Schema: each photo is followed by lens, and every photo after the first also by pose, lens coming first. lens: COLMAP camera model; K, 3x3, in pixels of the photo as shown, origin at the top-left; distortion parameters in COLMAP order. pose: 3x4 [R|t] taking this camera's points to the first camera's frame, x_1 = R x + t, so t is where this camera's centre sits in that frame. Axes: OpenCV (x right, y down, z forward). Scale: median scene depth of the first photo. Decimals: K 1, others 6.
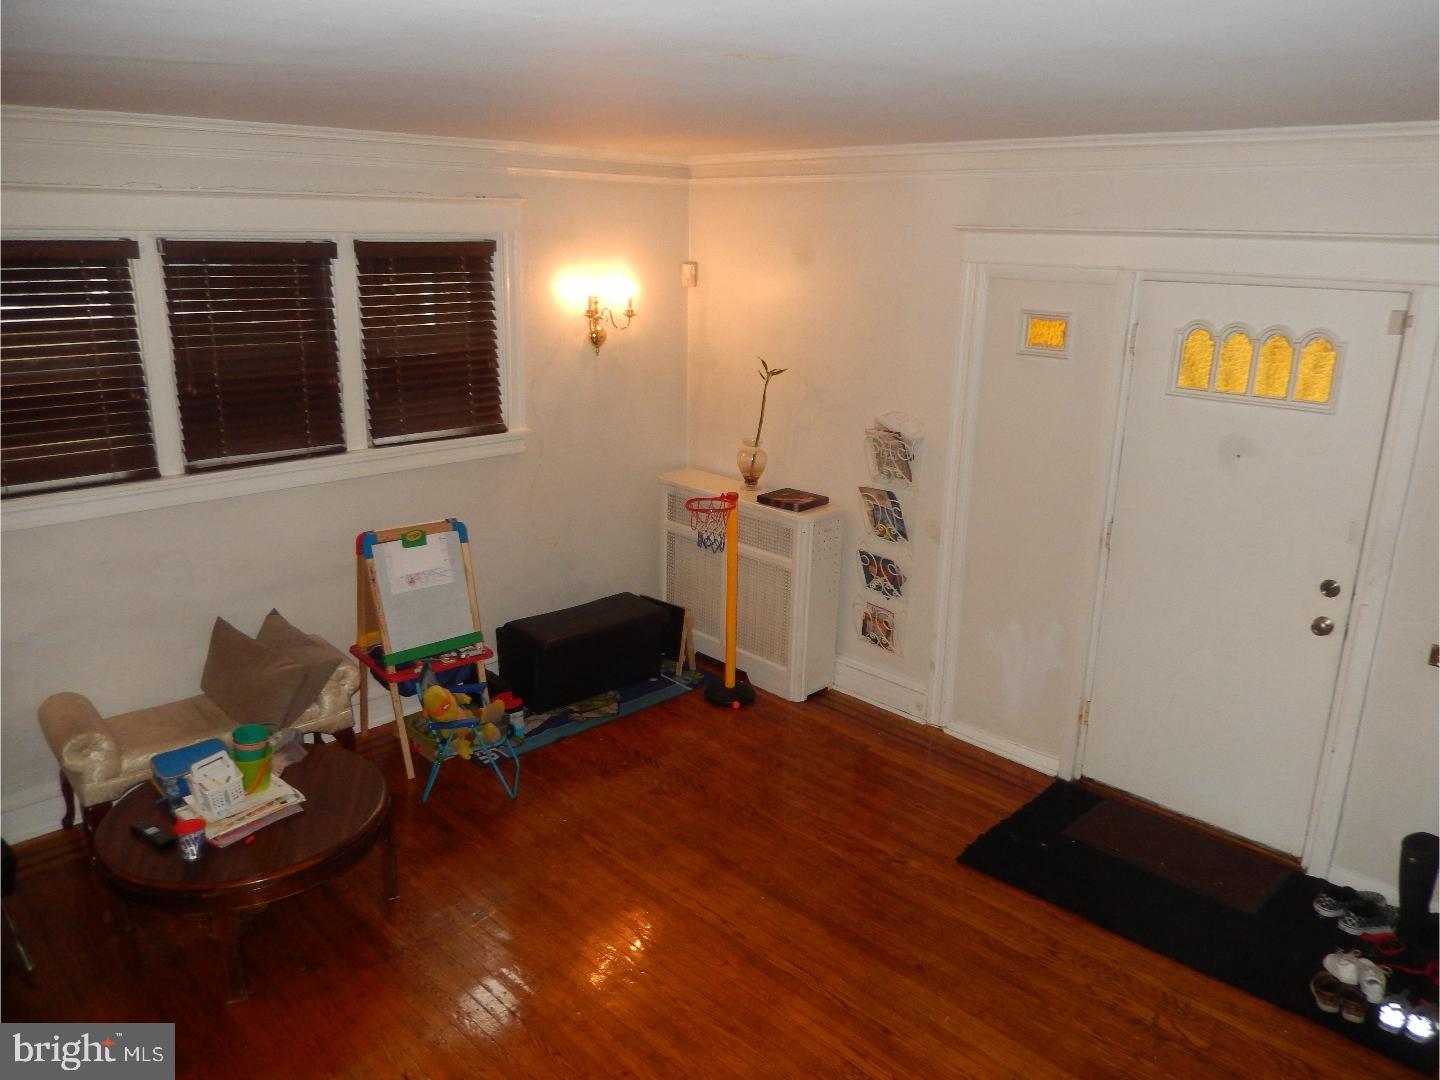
lens RADIAL K [[1064.1, 0, 724.7], [0, 1064.1, 531.9], [0, 0, 1]] dist [-0.003226, -0.016381]
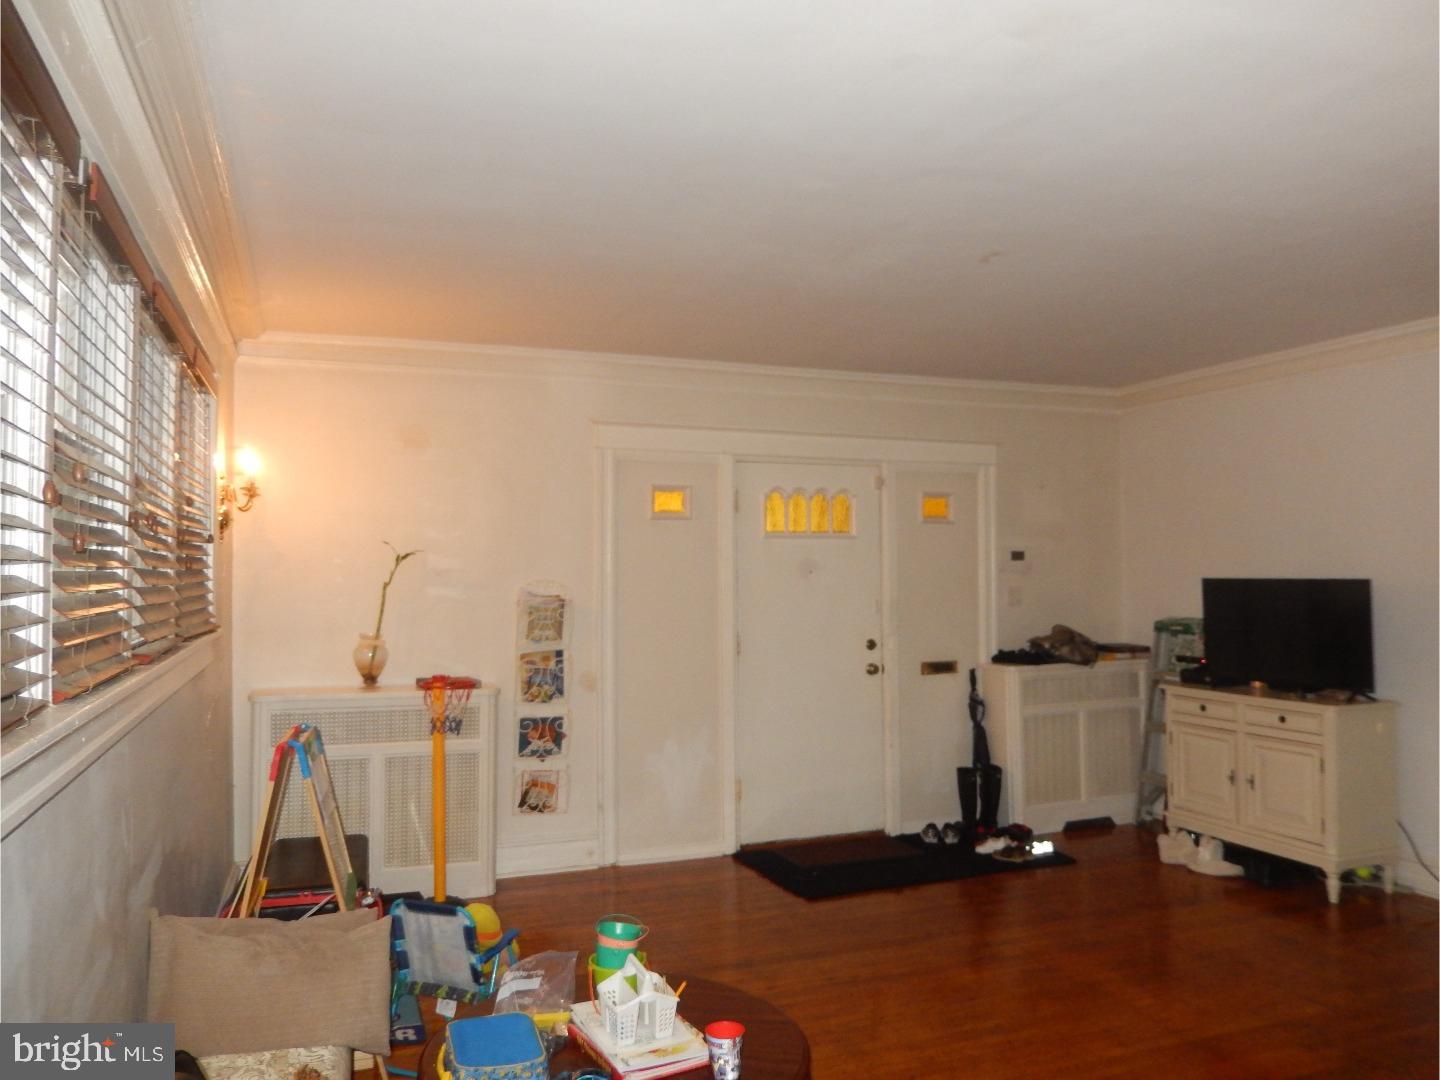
lens RADIAL K [[1064.1, 0, 724.7], [0, 1064.1, 531.9], [0, 0, 1]] dist [-0.003226, -0.016381]
pose [[0.398143, 0.015969, 0.917184, -0.747472], [0.261412, 0.956415, -0.130130, 0.030964], [-0.879287, 0.291574, 0.376615, 0.392898]]
